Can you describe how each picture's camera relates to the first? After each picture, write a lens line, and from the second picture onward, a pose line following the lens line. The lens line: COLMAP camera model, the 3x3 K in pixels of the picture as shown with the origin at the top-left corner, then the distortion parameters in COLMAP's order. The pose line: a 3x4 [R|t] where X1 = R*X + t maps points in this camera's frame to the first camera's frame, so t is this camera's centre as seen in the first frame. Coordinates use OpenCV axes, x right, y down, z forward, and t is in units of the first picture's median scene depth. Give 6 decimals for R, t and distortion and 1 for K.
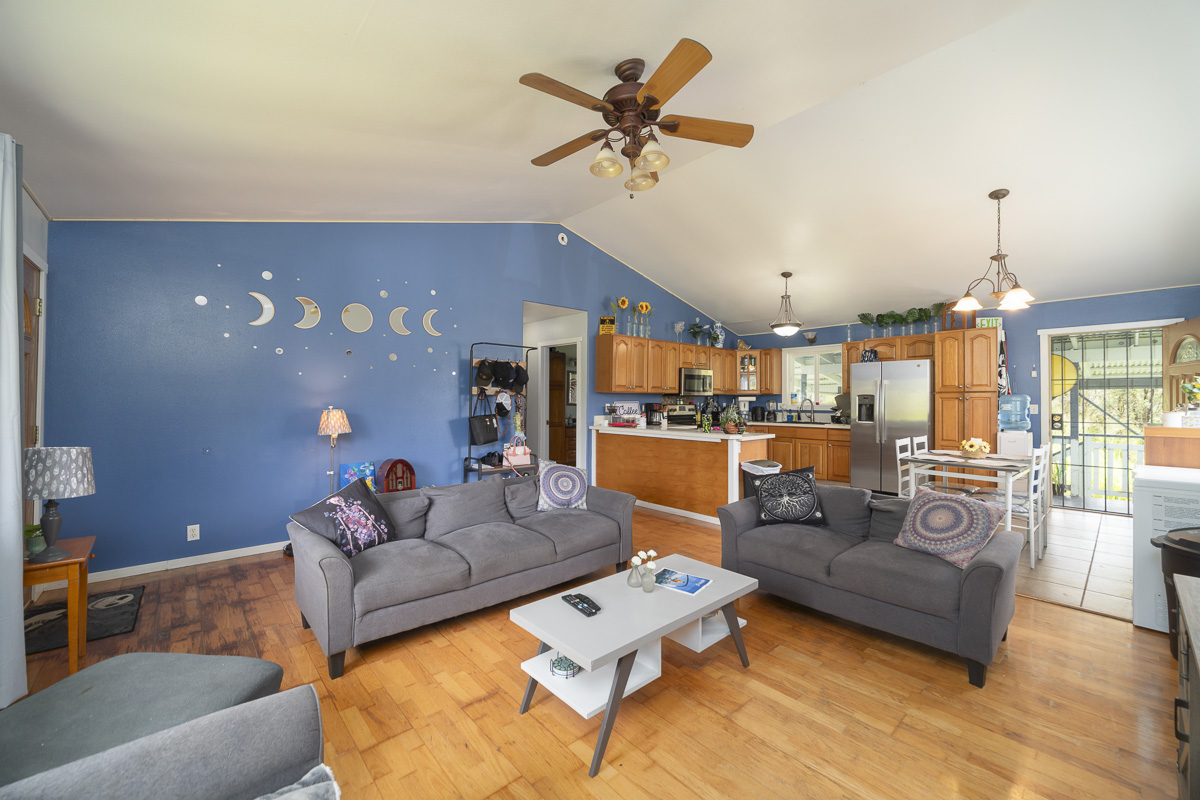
lens RADIAL K [[465.3, 0, 574.1], [0, 465.3, 397.1], [0, 0, 1]] dist [0.000058, 0.000073]
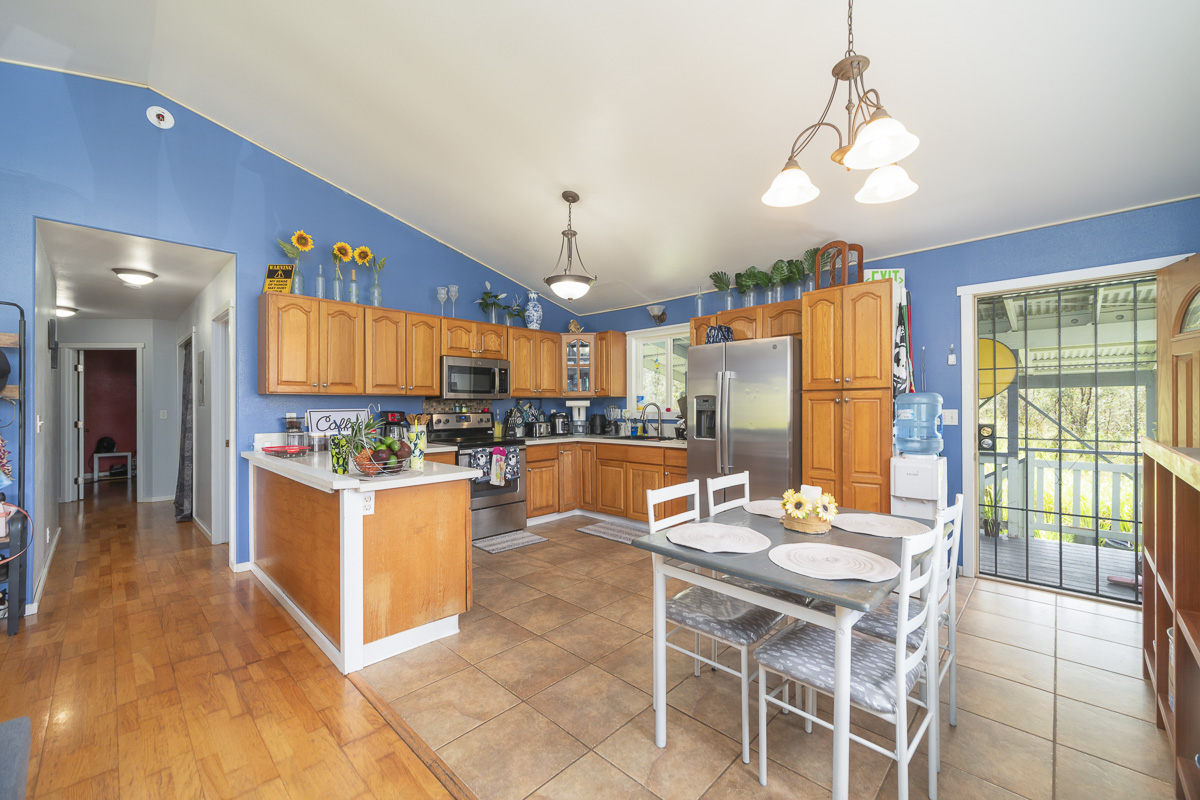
lens RADIAL K [[472.5, 0, 573.9], [0, 472.5, 406.6], [0, 0, 1]] dist [0.001418, -0.000057]
pose [[0.997217, -0.006715, 0.074255, 0.401303], [0.006222, 0.999957, 0.006871, 0.004403], [-0.074298, -0.006390, 0.997216, 0.374409]]
